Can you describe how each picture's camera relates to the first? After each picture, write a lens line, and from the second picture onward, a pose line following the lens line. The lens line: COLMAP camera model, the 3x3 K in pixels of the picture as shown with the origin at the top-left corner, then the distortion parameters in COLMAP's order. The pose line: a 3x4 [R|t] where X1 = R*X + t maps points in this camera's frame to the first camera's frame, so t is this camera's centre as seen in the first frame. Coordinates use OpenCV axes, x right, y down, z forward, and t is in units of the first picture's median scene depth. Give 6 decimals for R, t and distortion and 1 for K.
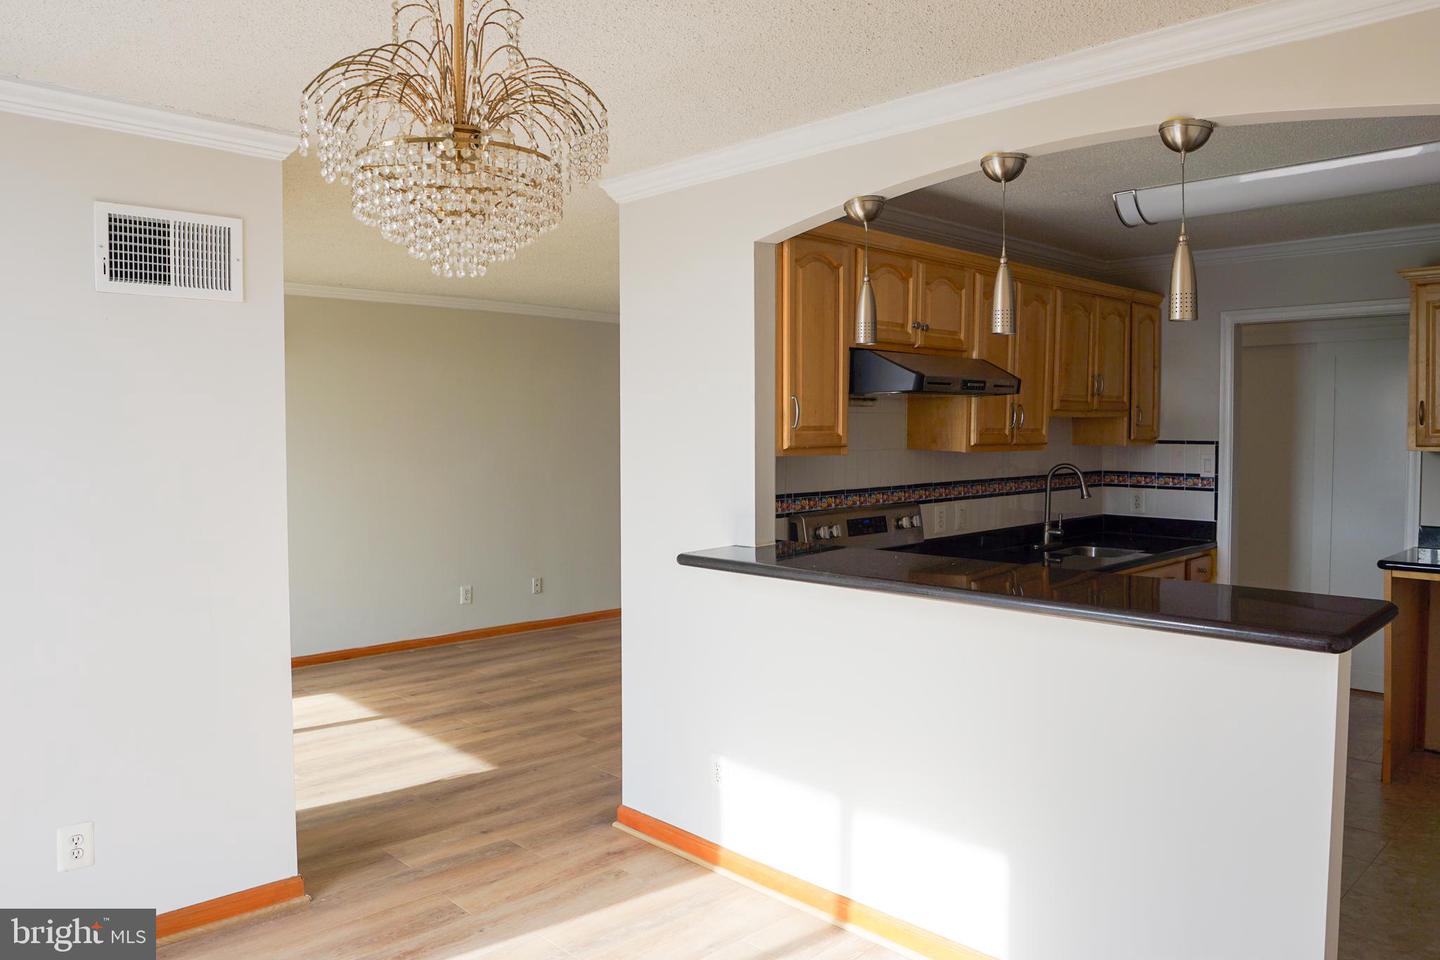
lens RADIAL K [[1026.8, 0, 717.0], [0, 1026.8, 472.6], [0, 0, 1]] dist [-0.076469, 0.033579]
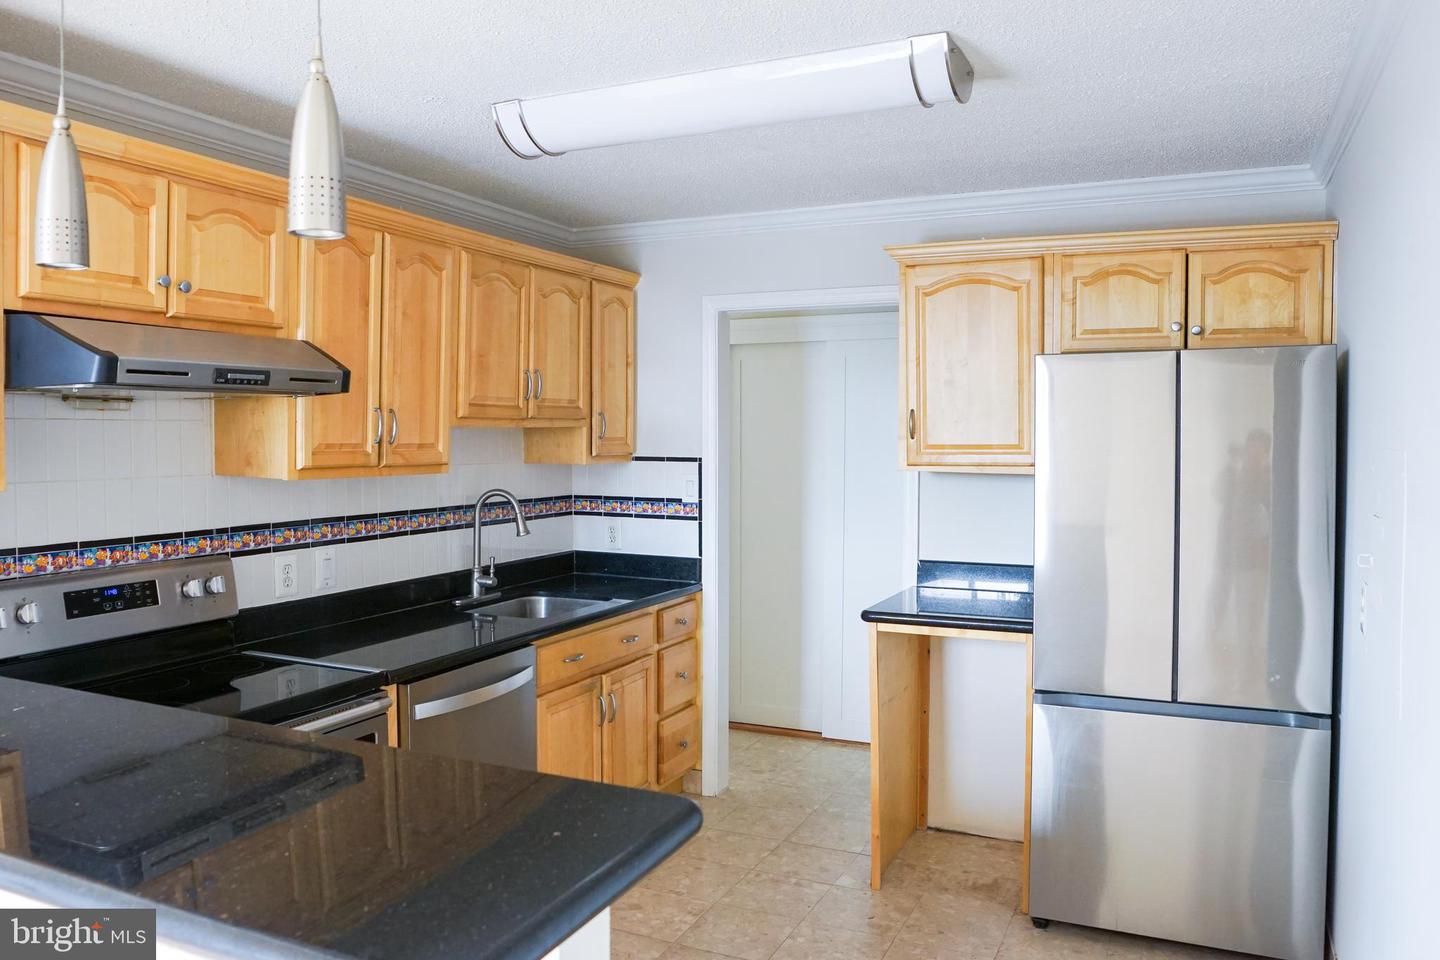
lens RADIAL K [[1059.7, 0, 722.5], [0, 1059.7, 472.1], [0, 0, 1]] dist [-0.087297, 0.045078]
pose [[0.933128, -0.008061, 0.359454, 0.221824], [0.011472, 0.999907, -0.007357, -0.014175], [-0.359361, 0.010989, 0.933134, 0.221422]]
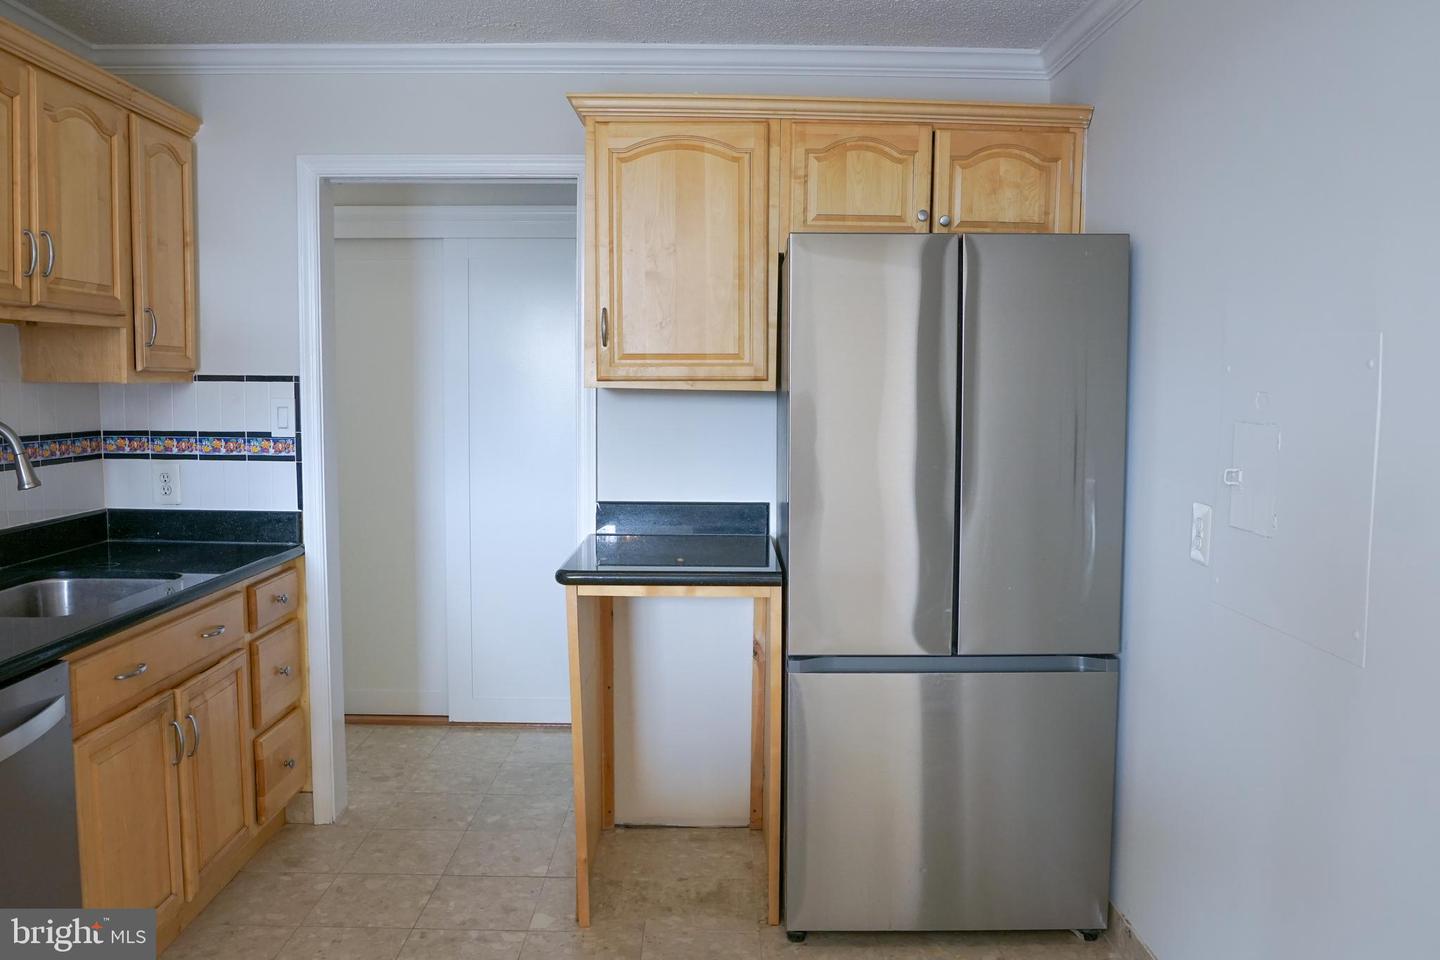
lens RADIAL K [[1026.8, 0, 717.0], [0, 1026.8, 472.6], [0, 0, 1]] dist [-0.076469, 0.033579]
pose [[0.690312, -0.051613, 0.721669, 0.247532], [0.021995, 0.998488, 0.050372, 0.000942], [-0.723178, -0.018899, 0.690404, 0.435176]]
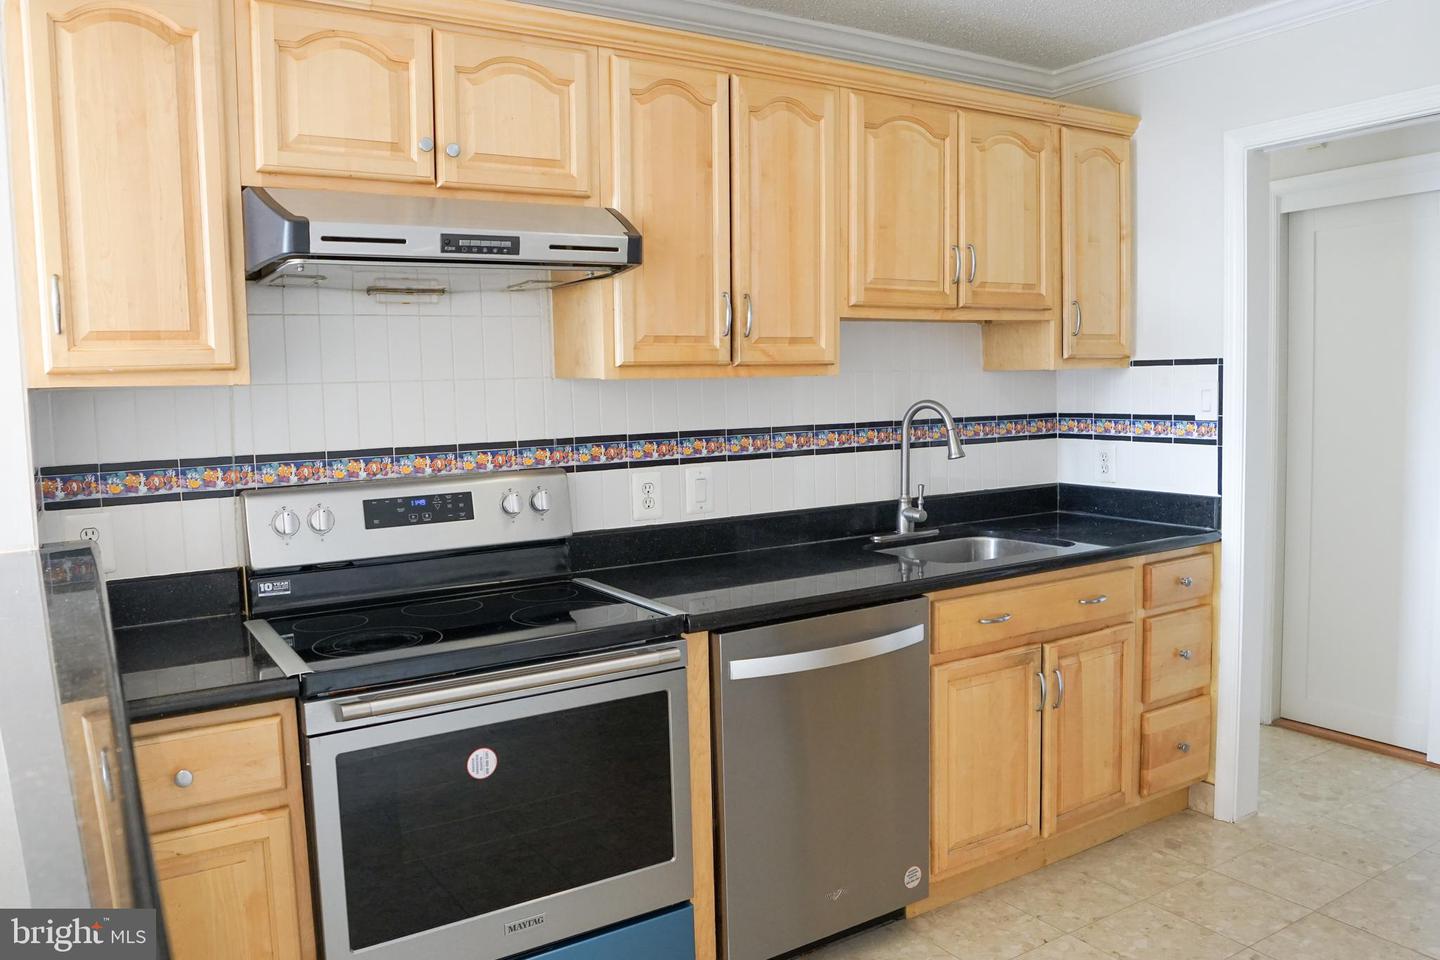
lens RADIAL K [[1059.7, 0, 722.5], [0, 1059.7, 472.1], [0, 0, 1]] dist [-0.087297, 0.045078]
pose [[0.977390, -0.004398, -0.211399, 0.361909], [0.012673, 0.999205, 0.037807, 0.008434], [0.211065, -0.039631, 0.976668, 0.375166]]
